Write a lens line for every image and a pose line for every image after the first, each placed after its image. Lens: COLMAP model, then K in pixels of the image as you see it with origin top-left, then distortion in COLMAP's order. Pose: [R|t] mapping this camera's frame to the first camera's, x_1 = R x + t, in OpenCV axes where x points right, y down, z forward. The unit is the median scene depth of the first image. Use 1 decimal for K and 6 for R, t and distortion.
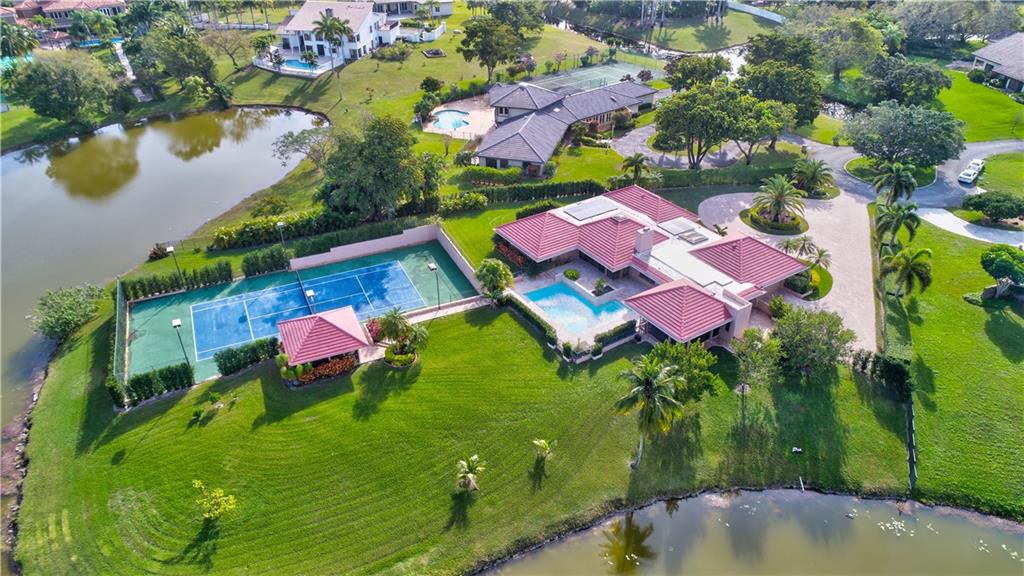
lens RADIAL K [[686.5, 0, 511.2], [0, 686.5, 287.9], [0, 0, 1]] dist [0.004762, 0.003136]
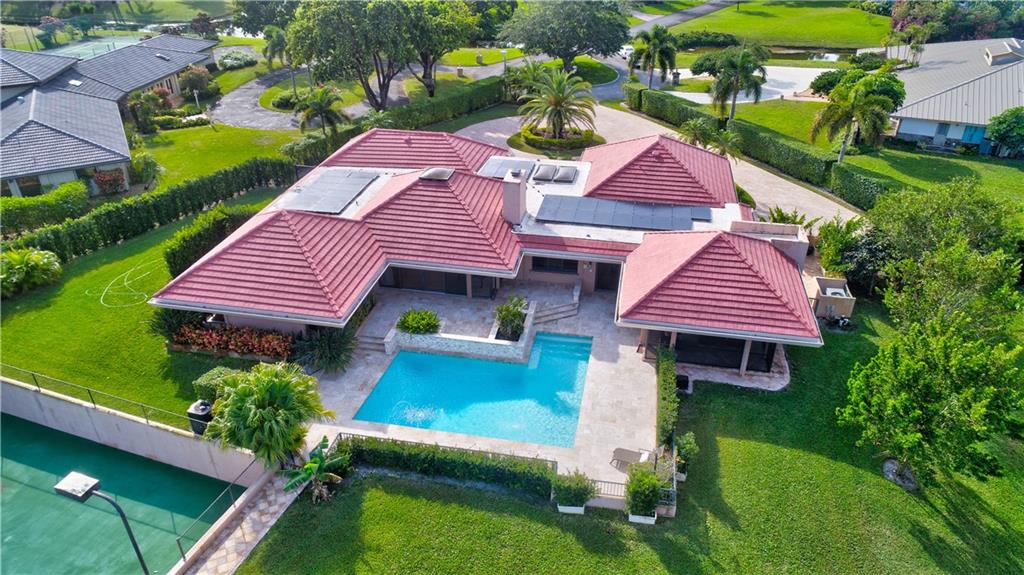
lens RADIAL K [[686.5, 0, 509.5], [0, 686.5, 287.8], [0, 0, 1]] dist [0.004762, 0.003136]
pose [[0.703043, -0.355771, 0.615758, -0.109376], [0.380203, 0.919768, 0.097324, -0.051870], [-0.600980, 0.165690, 0.781901, 0.555714]]
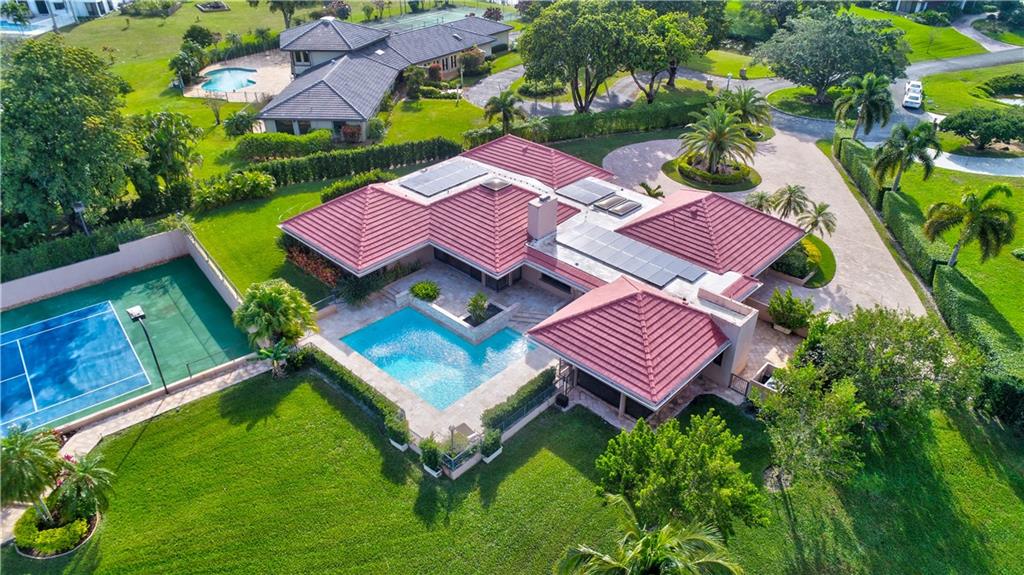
lens RADIAL K [[686.5, 0, 515.3], [0, 686.5, 289.9], [0, 0, 1]] dist [0.004762, 0.003136]
pose [[0.972408, -0.120666, 0.199656, 0.042442], [0.118773, 0.992689, 0.021480, -0.020952], [-0.200788, 0.002826, 0.979631, 0.382078]]
